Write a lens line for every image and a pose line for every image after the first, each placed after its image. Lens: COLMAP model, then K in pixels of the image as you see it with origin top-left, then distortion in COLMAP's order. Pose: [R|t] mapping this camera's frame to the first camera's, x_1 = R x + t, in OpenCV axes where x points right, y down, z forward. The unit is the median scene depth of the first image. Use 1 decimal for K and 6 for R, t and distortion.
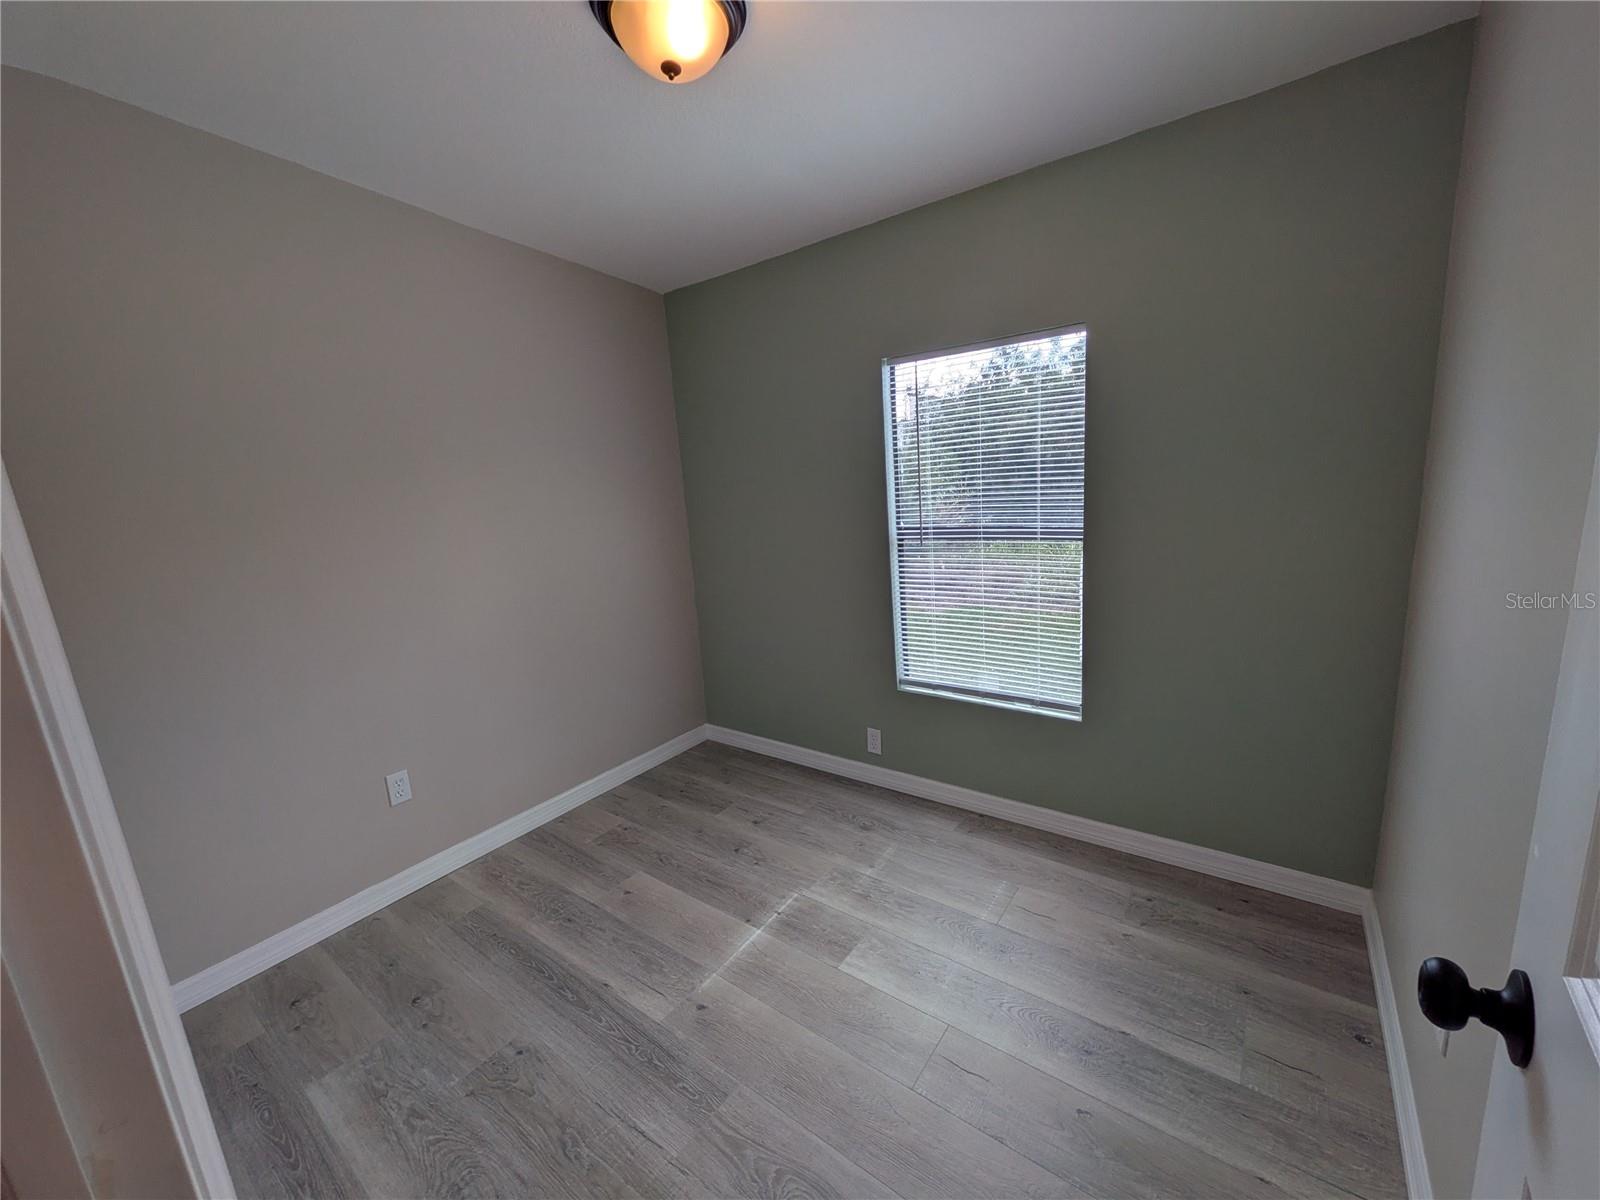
lens RADIAL K [[634.8, 0, 798.0], [0, 634.8, 601.8], [0, 0, 1]] dist [0.000011, 0.000095]
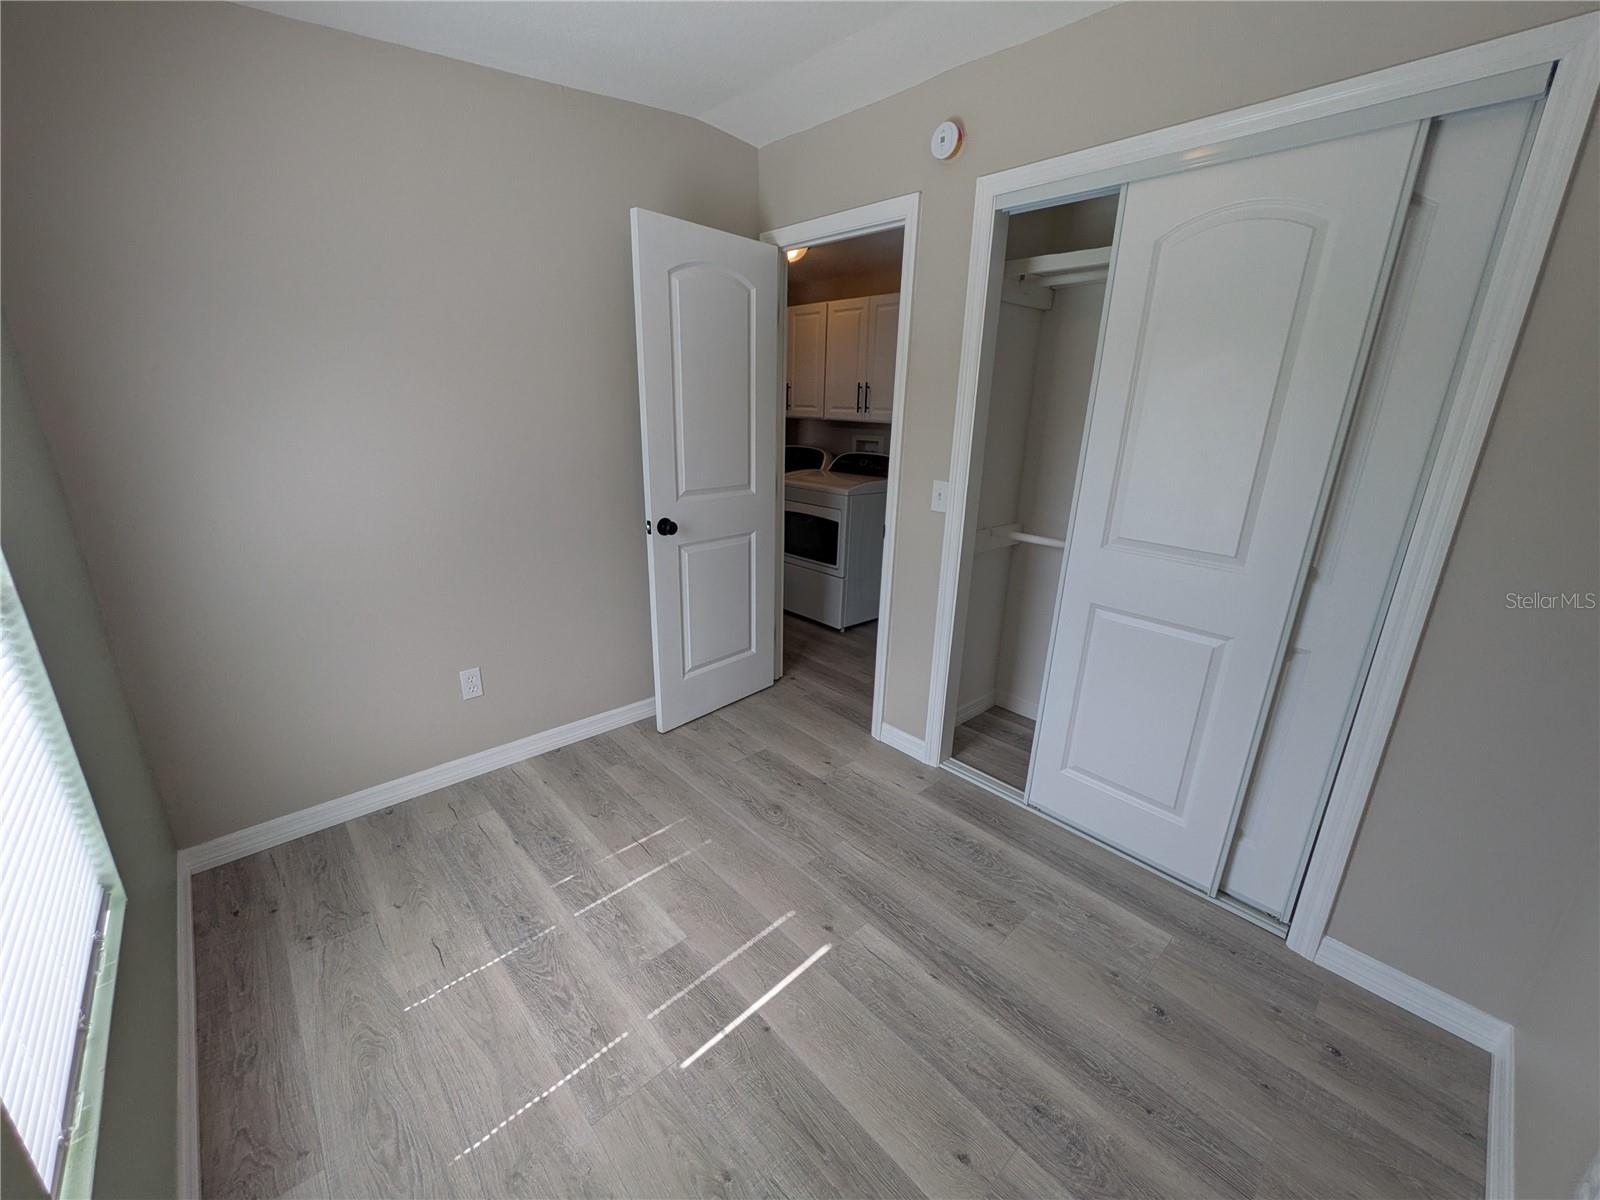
lens RADIAL K [[634.8, 0, 798.0], [0, 634.8, 601.8], [0, 0, 1]] dist [0.000011, 0.000095]
pose [[-0.982525, -0.004213, 0.186084, -0.256202], [0.085006, 0.879236, 0.468742, -0.280083], [-0.165587, 0.476368, -0.863513, 1.436494]]
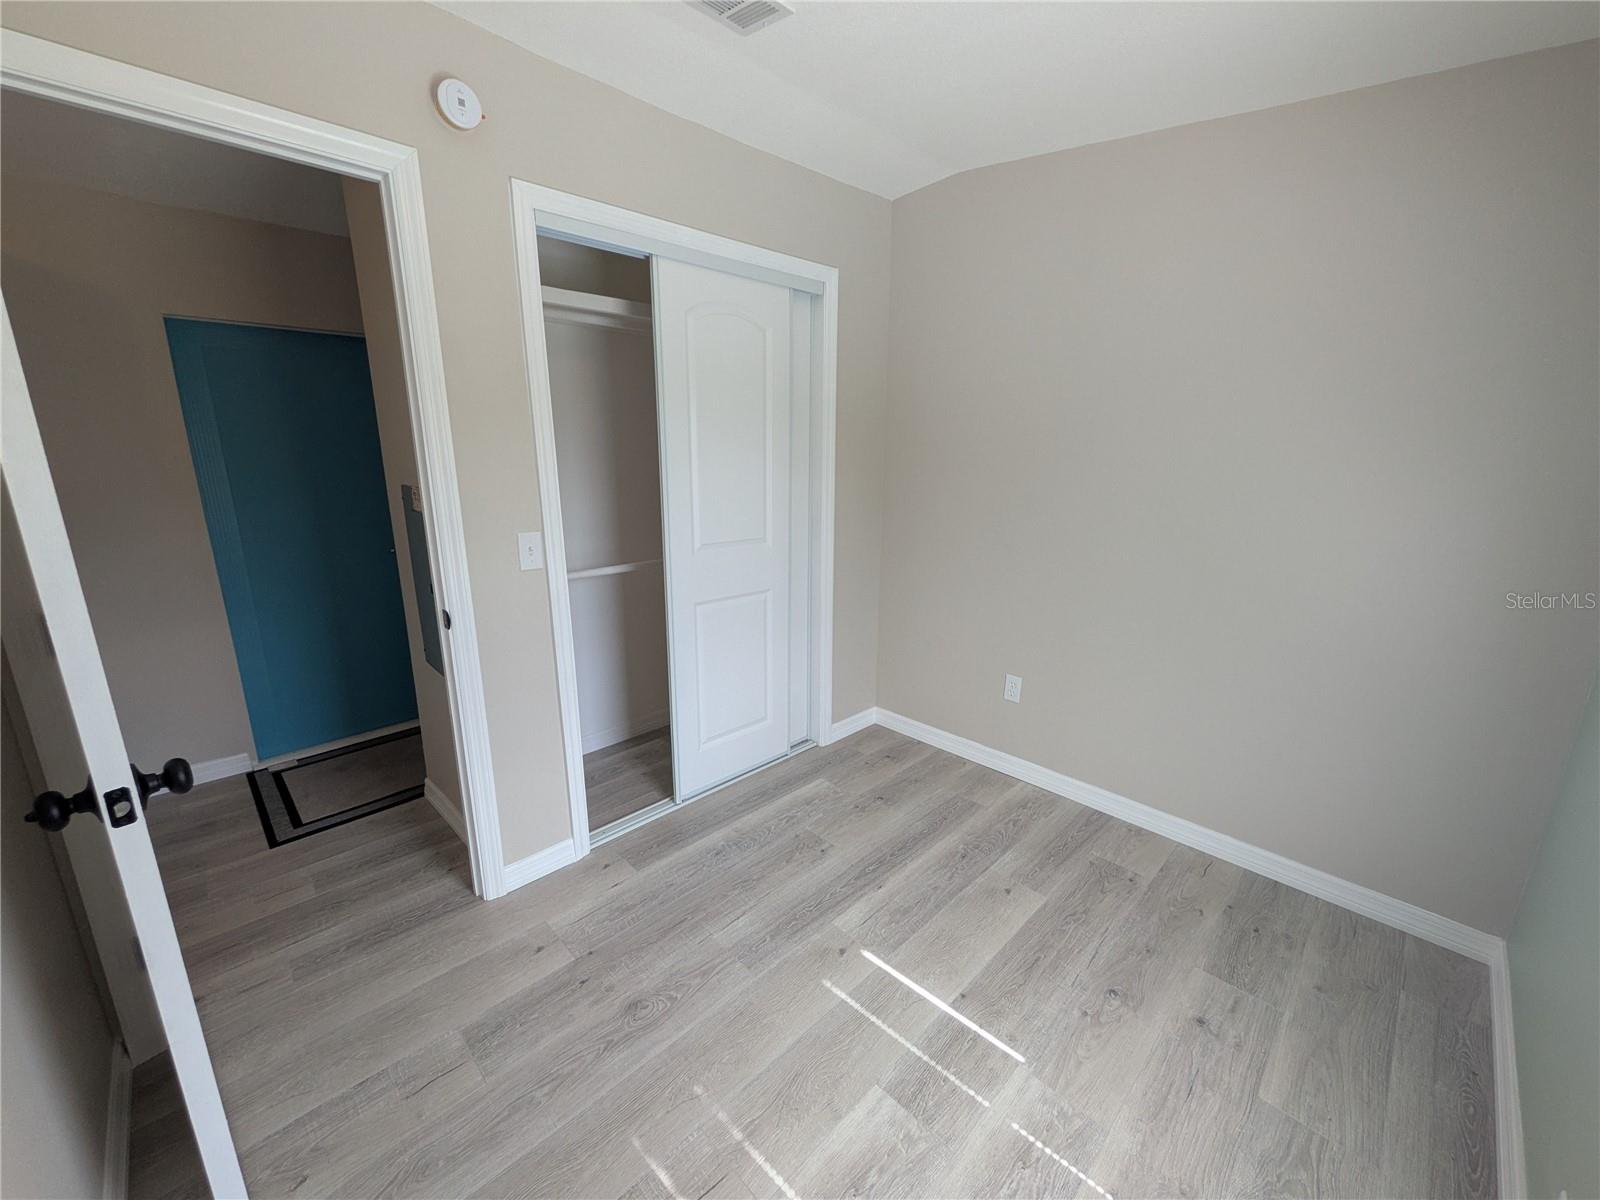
lens RADIAL K [[634.8, 0, 798.0], [0, 634.8, 601.8], [0, 0, 1]] dist [0.000011, 0.000095]
pose [[-0.147173, 0.311002, -0.938945, 0.584797], [-0.193477, 0.921892, 0.335680, -0.209439], [0.970004, 0.231067, -0.075506, 0.760394]]
